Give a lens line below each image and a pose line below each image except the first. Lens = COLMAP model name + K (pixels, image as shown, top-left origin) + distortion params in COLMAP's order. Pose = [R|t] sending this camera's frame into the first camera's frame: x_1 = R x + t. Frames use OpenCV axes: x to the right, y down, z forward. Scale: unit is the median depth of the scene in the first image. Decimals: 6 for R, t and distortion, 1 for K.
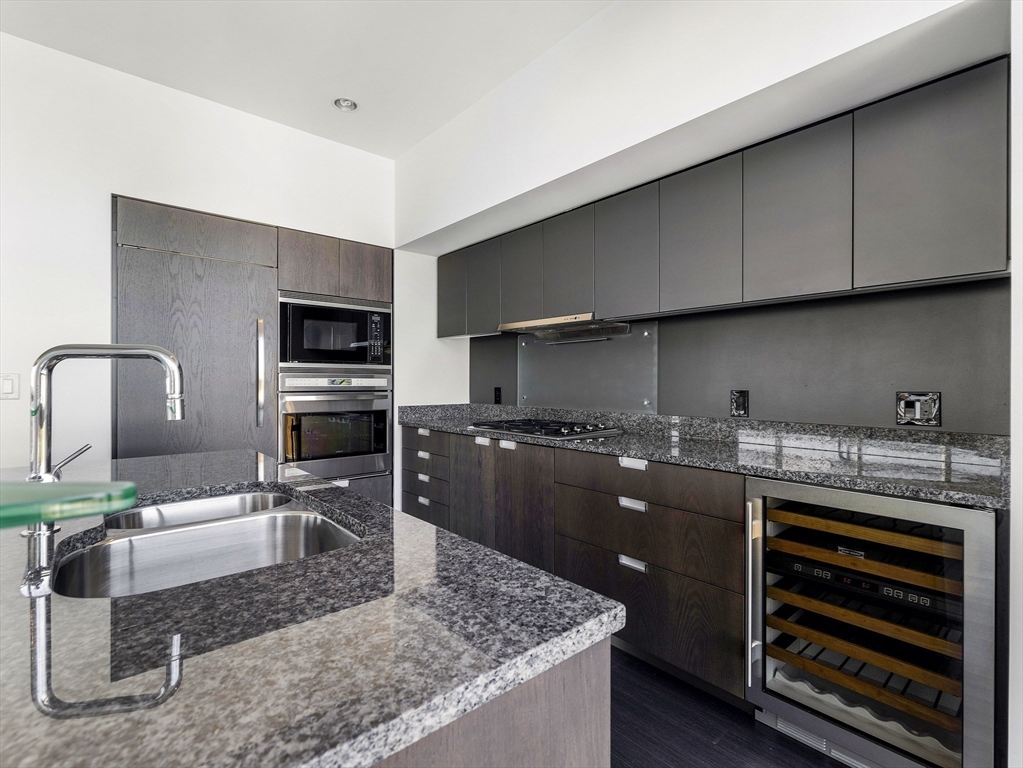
lens RADIAL K [[479.0, 0, 511.5], [0, 479.0, 384.0], [0, 0, 1]] dist [-0.012858, 0.000048]
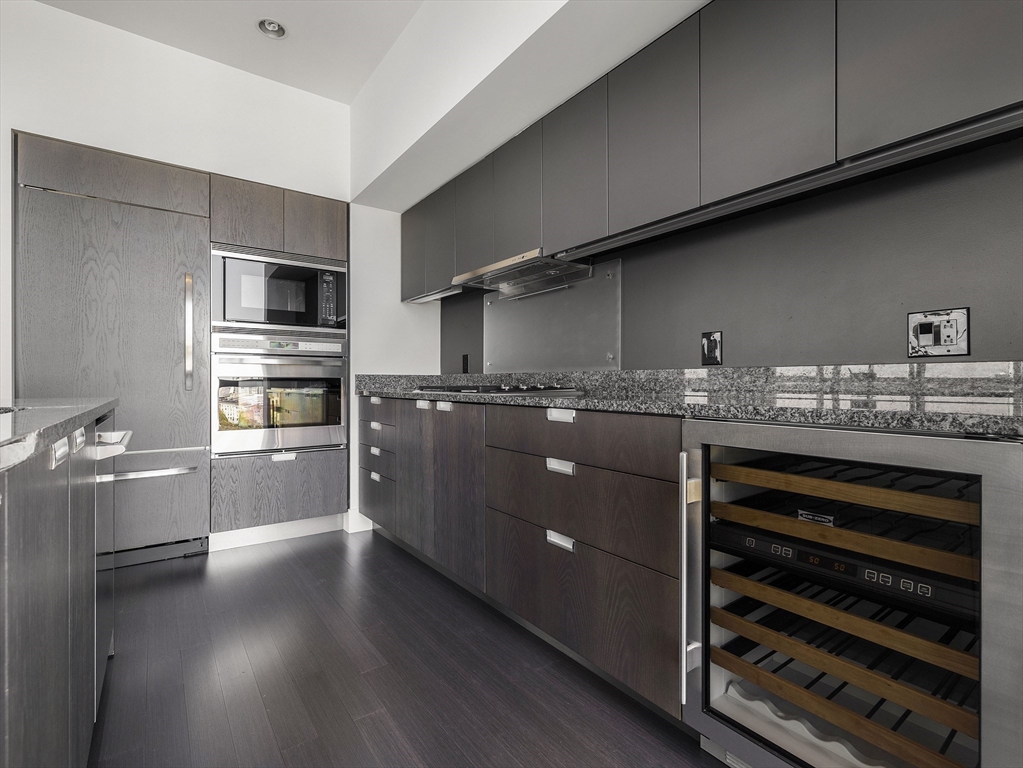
lens RADIAL K [[479.0, 0, 511.5], [0, 479.0, 384.0], [0, 0, 1]] dist [-0.012858, 0.000048]
pose [[0.996838, -0.002001, -0.079434, 0.225082], [0.002010, 0.999998, 0.000042, 0.108933], [0.079434, -0.000202, 0.996840, 0.189772]]
